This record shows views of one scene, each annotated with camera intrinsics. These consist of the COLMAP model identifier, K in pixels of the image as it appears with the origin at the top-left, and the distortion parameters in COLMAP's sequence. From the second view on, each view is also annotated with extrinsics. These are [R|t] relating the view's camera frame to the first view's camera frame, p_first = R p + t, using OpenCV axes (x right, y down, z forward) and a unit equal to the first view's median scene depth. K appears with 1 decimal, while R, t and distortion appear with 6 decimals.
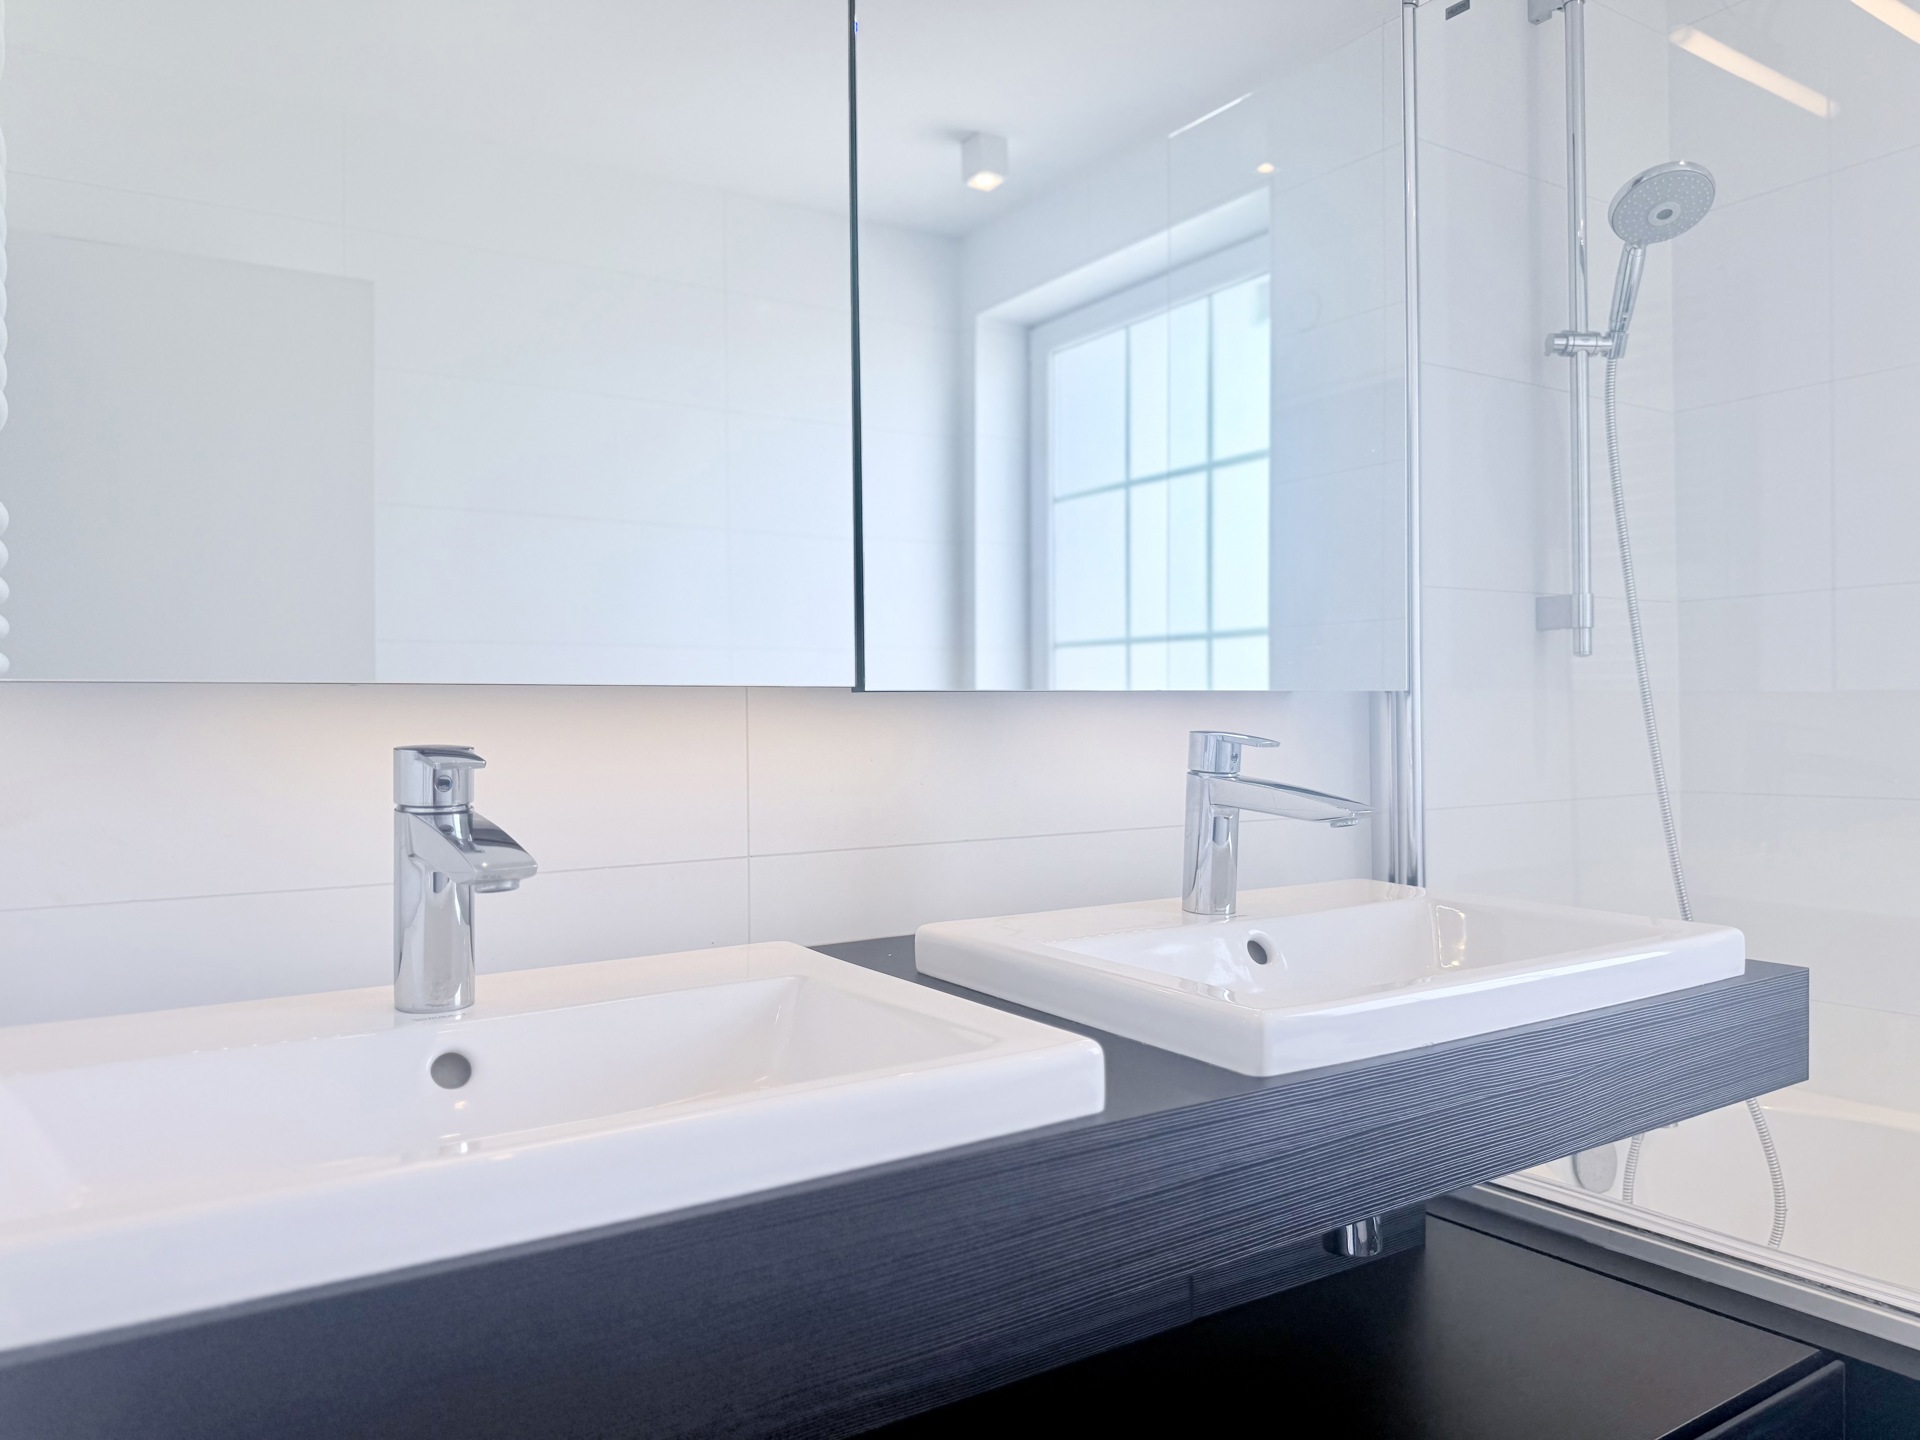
lens RADIAL K [[1349.0, 0, 998.2], [0, 1349.0, 723.6], [0, 0, 1]] dist [0.056340, -0.081612]
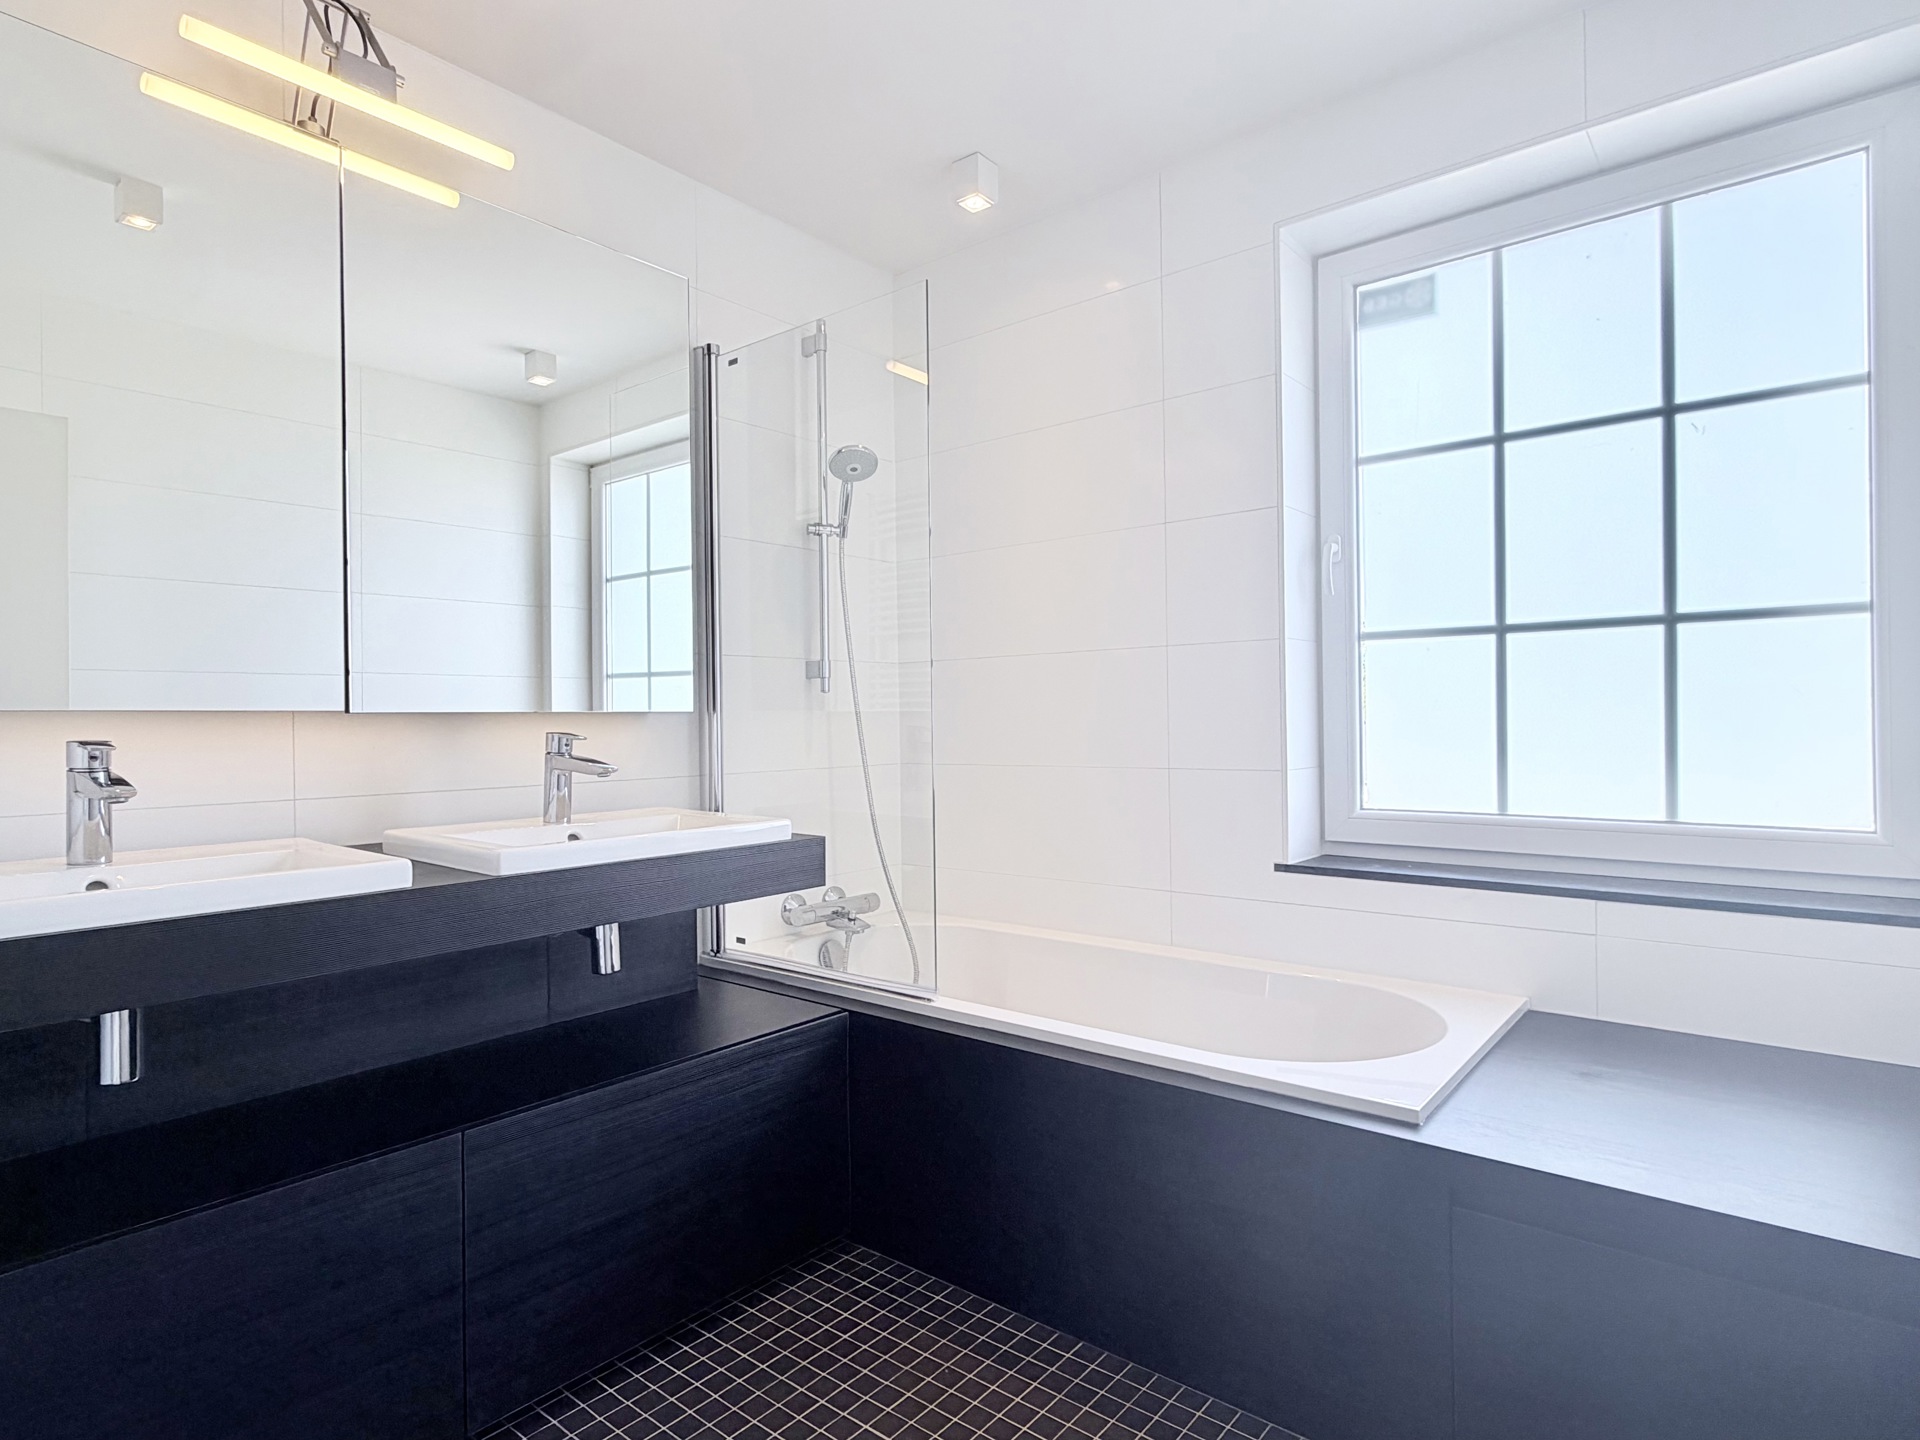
lens RADIAL K [[1017.8, 0, 960.0], [0, 1017.8, 720.0], [0, 0, 1]] dist [0.002821, 0.000360]
pose [[0.959784, 0.000837, 0.280740, 0.310816], [0.000806, 0.999983, -0.005737, -0.003884], [-0.280740, 0.005732, 0.959767, -0.640124]]
